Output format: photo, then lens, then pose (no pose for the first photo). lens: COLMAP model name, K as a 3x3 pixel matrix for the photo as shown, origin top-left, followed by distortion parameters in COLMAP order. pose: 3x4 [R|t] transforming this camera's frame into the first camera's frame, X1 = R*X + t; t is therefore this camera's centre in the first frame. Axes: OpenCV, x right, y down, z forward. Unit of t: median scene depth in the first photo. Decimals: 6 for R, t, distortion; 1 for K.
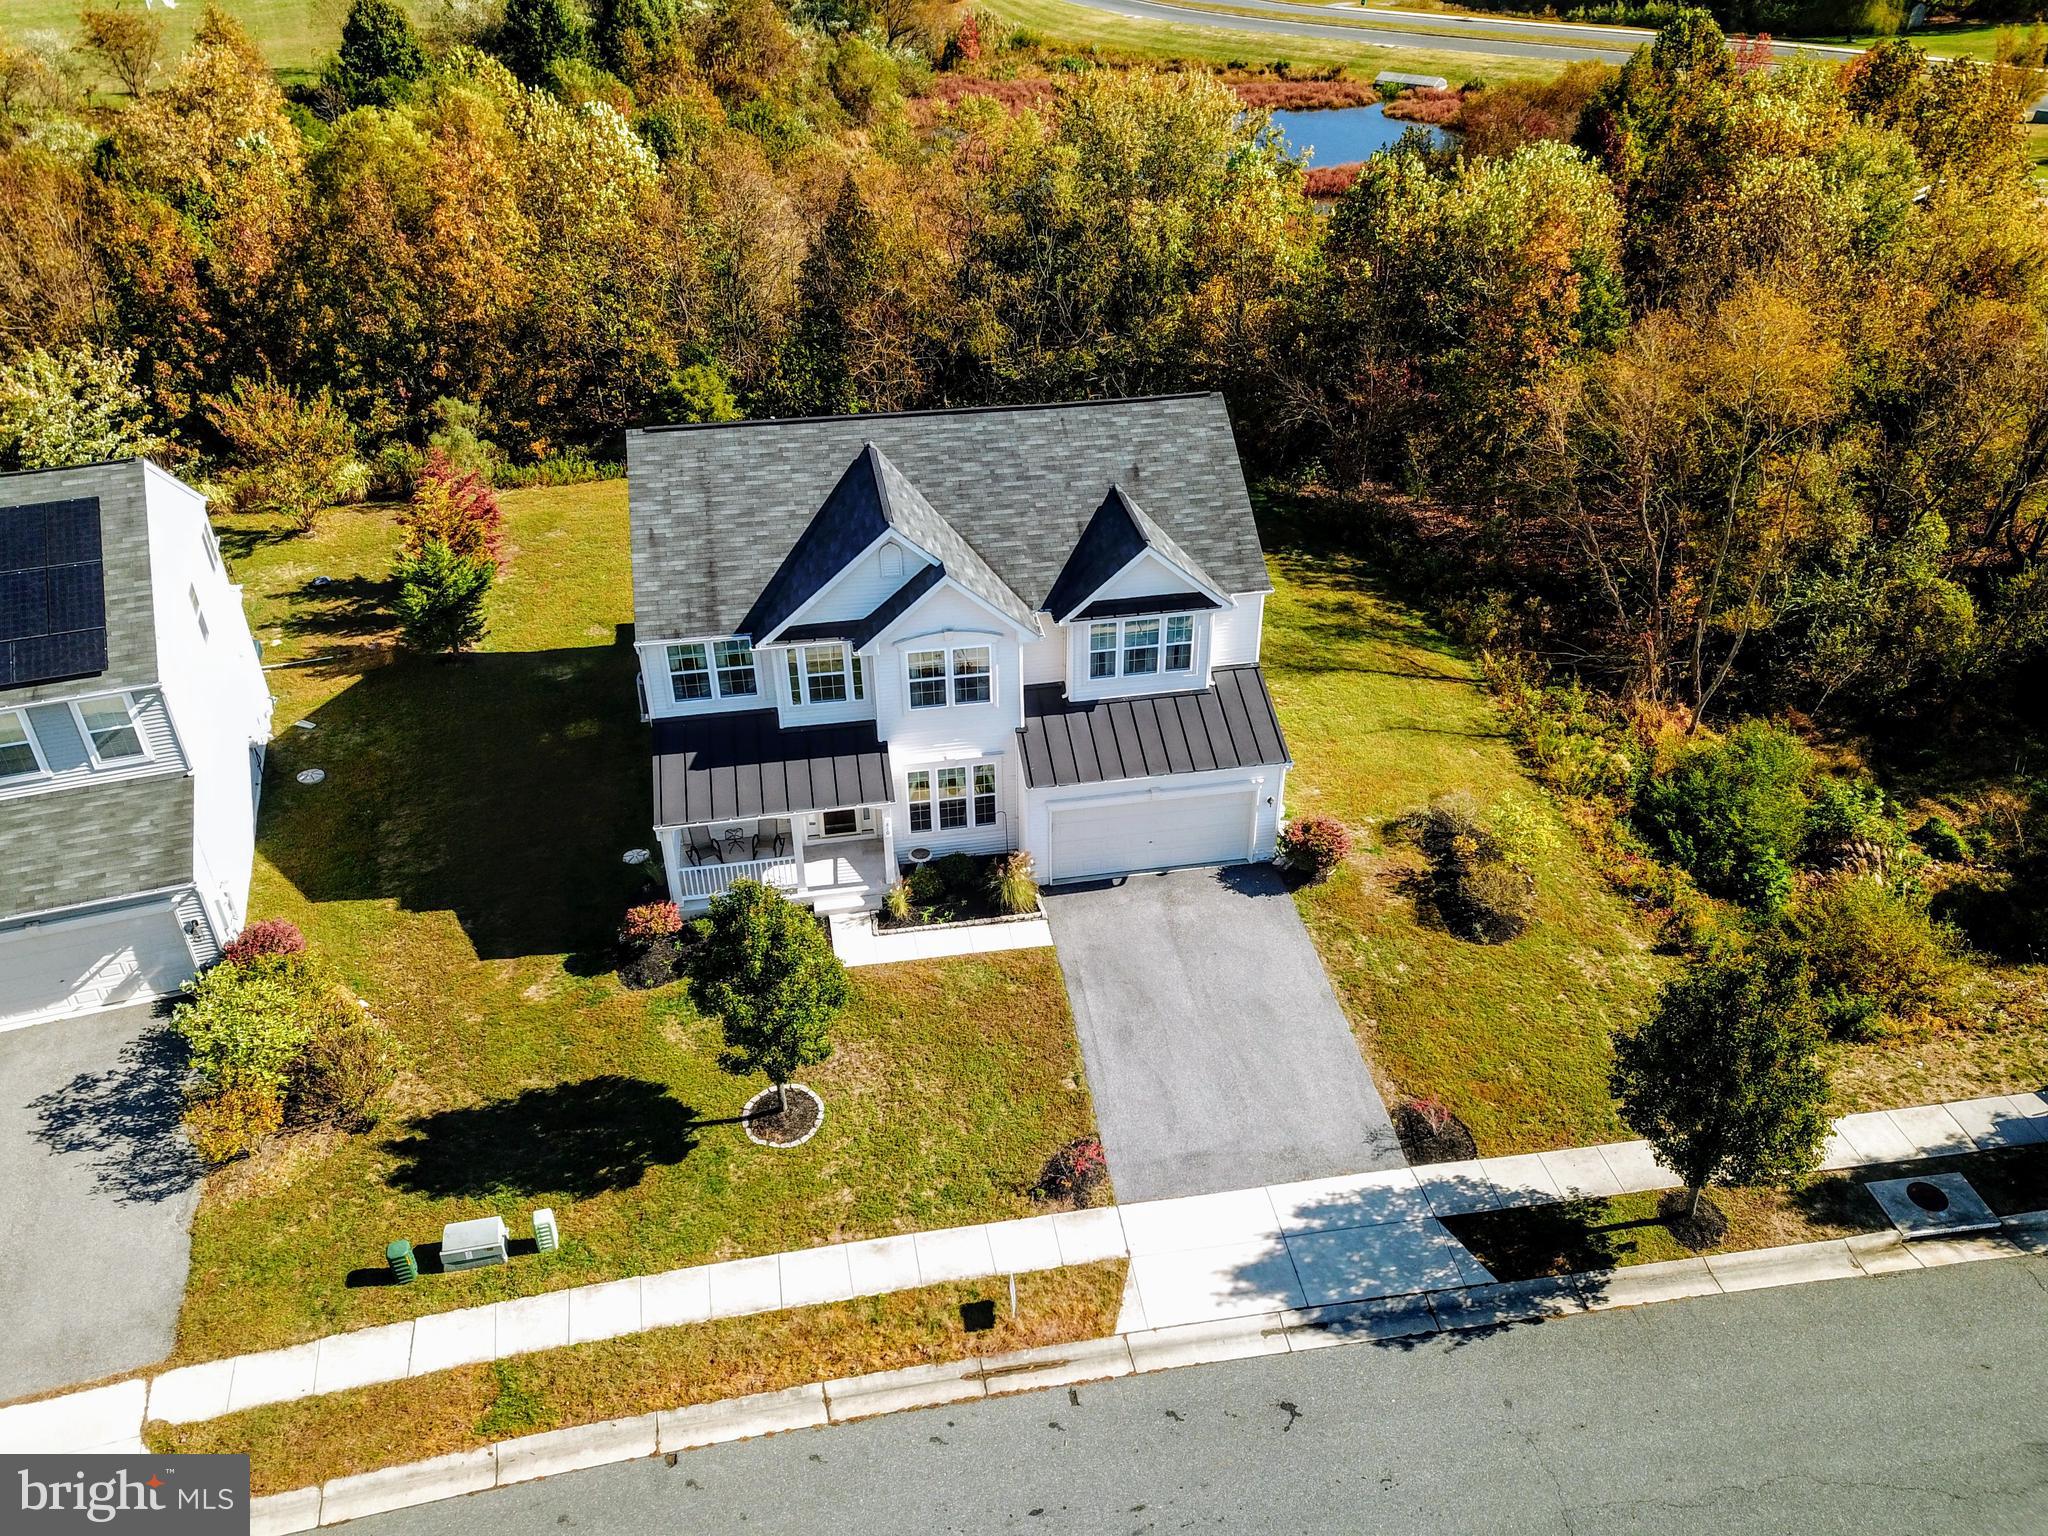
lens RADIAL K [[1555.6, 0, 1049.4], [0, 1555.6, 764.5], [0, 0, 1]] dist [0.021473, -0.011946]
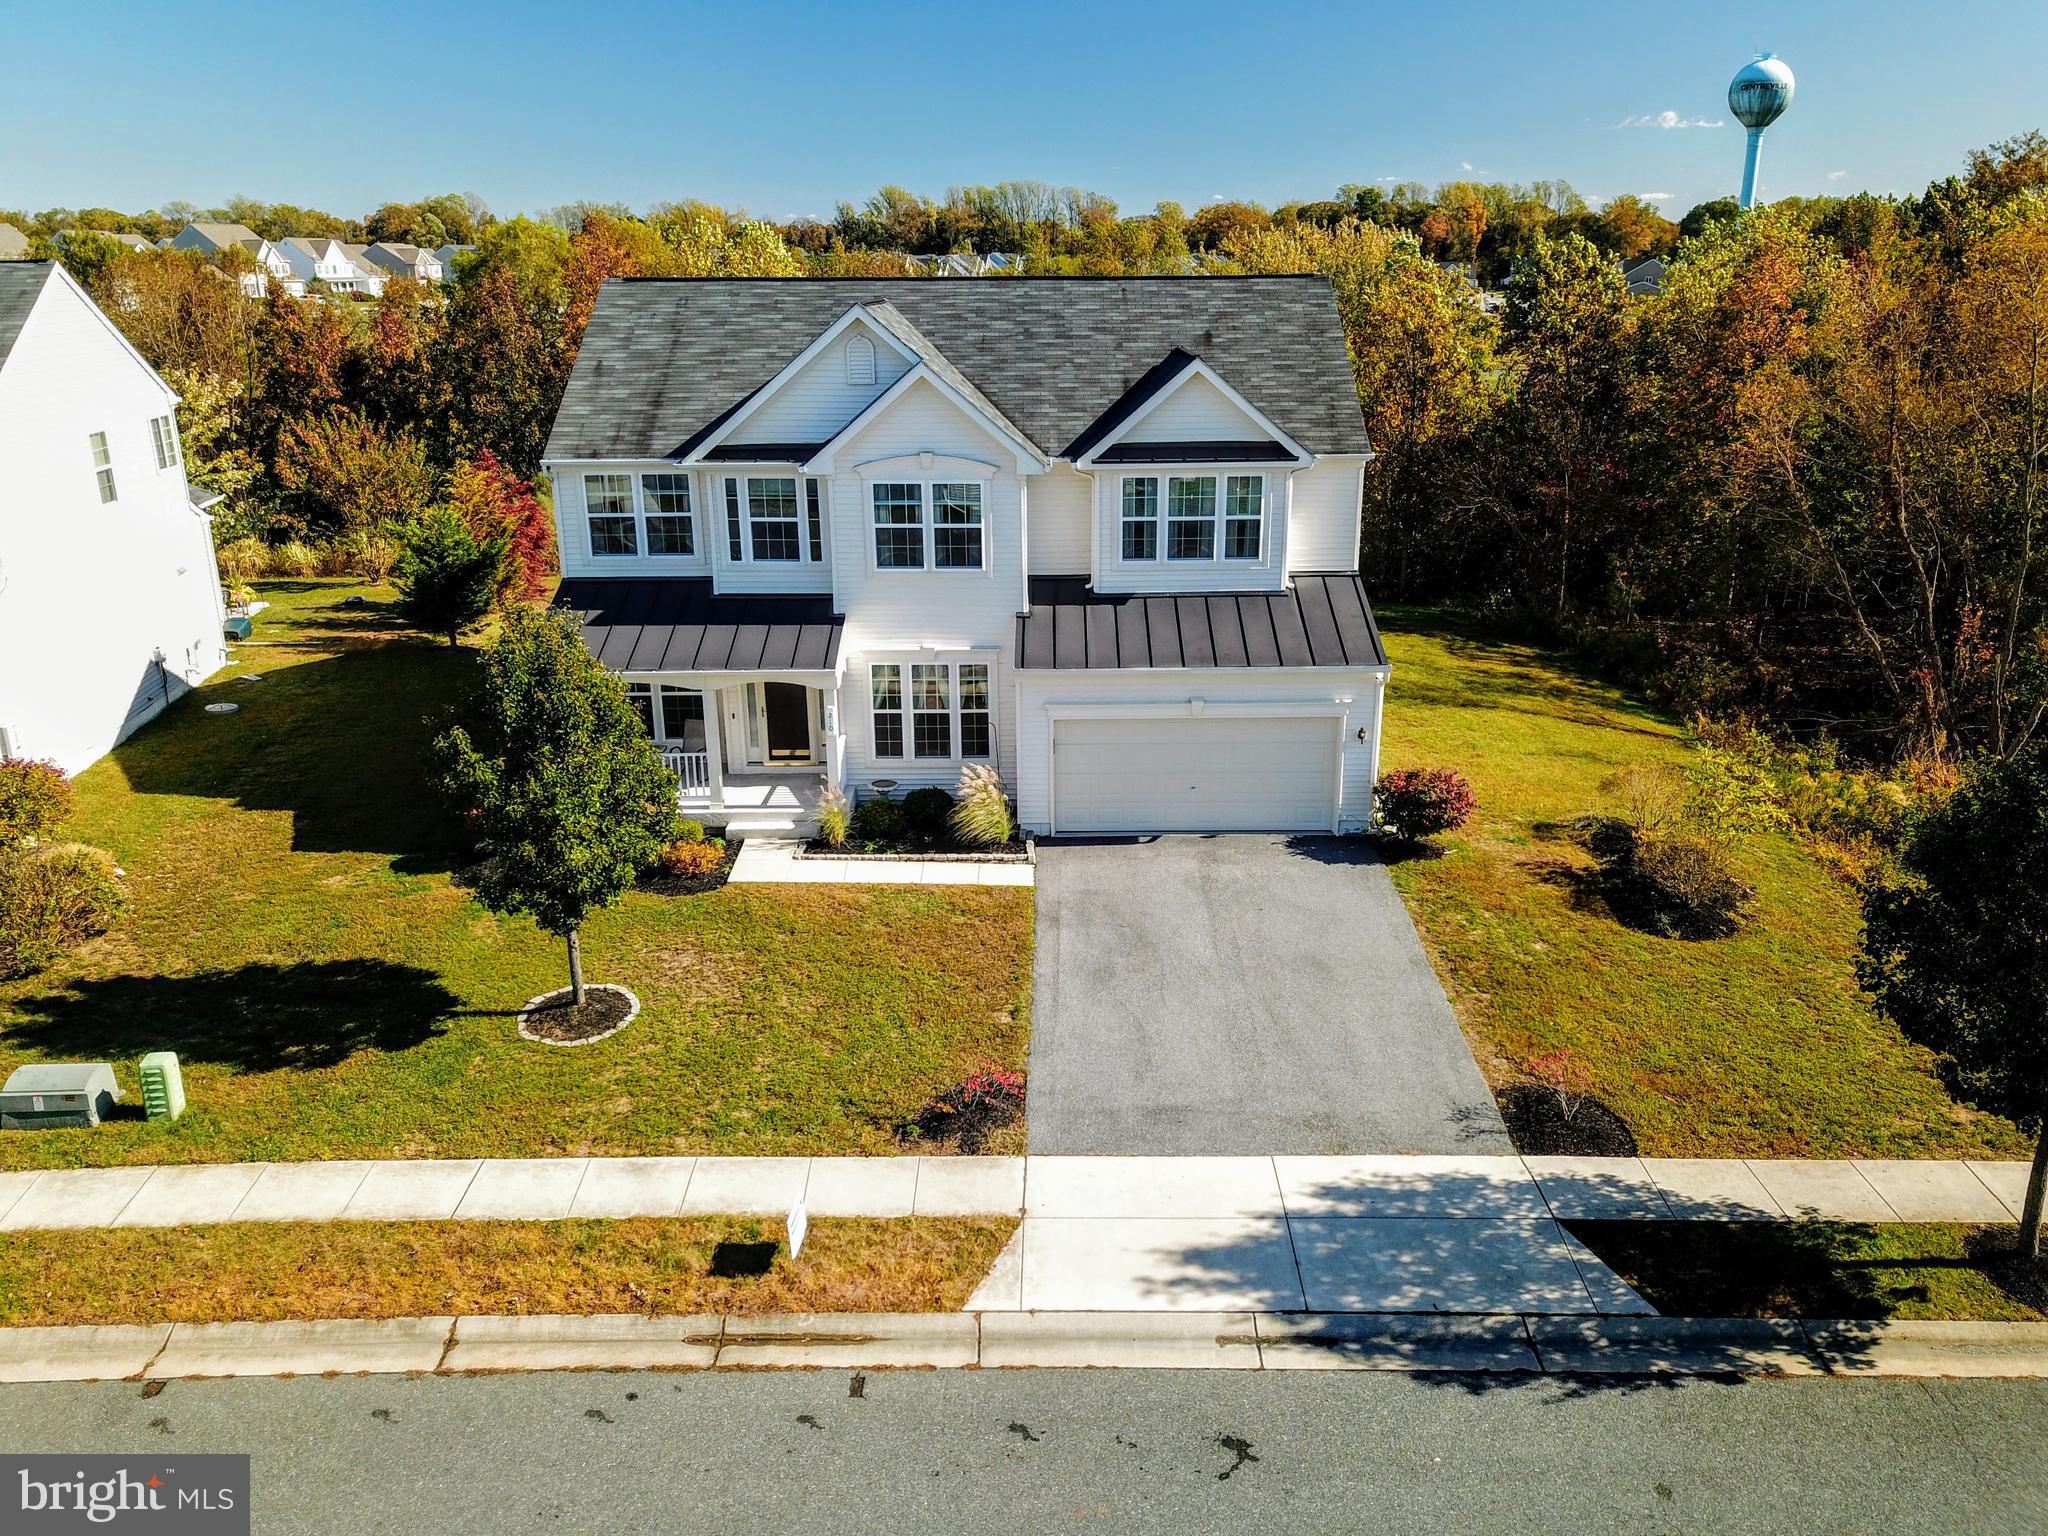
lens RADIAL K [[1555.6, 0, 1047.9], [0, 1555.6, 773.7], [0, 0, 1]] dist [0.021473, -0.011946]
pose [[0.985353, 0.049659, -0.163138, 0.136139], [-0.089801, 0.964373, -0.248839, 0.269842], [0.144968, 0.259844, 0.954707, 0.341945]]
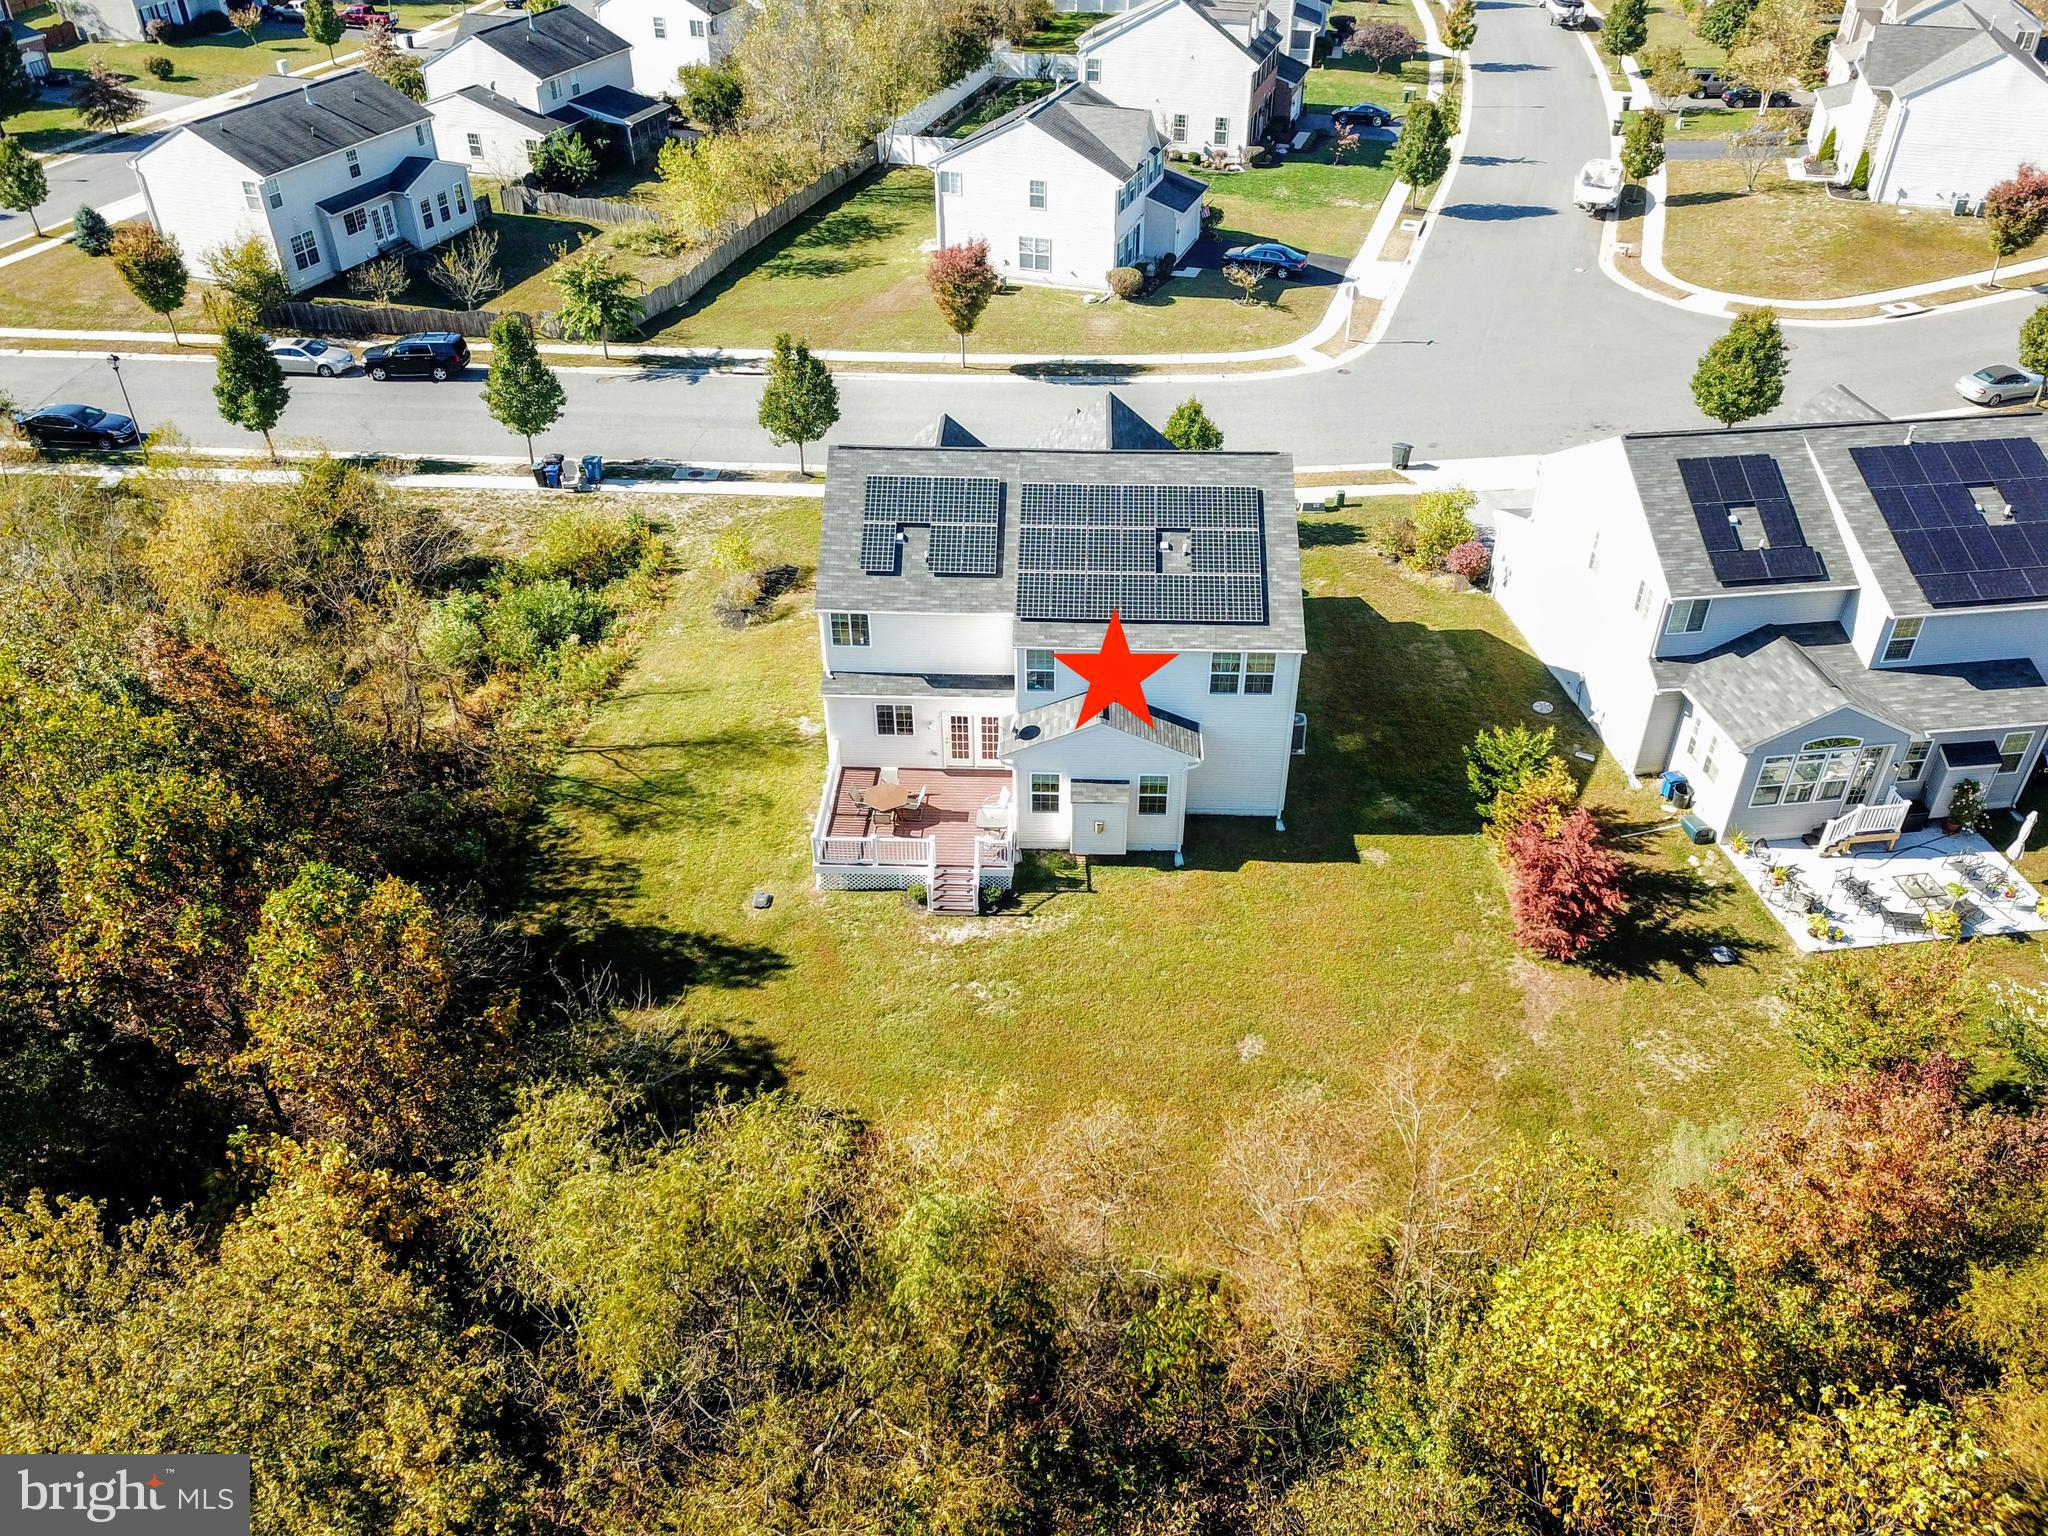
lens RADIAL K [[1555.6, 0, 1040.4], [0, 1555.6, 762.0], [0, 0, 1]] dist [0.021473, -0.011946]
pose [[-0.978879, -0.119261, 0.166051, -0.360996], [0.111595, 0.368844, 0.922768, -1.567649], [-0.171298, 0.921808, -0.347745, 2.001682]]
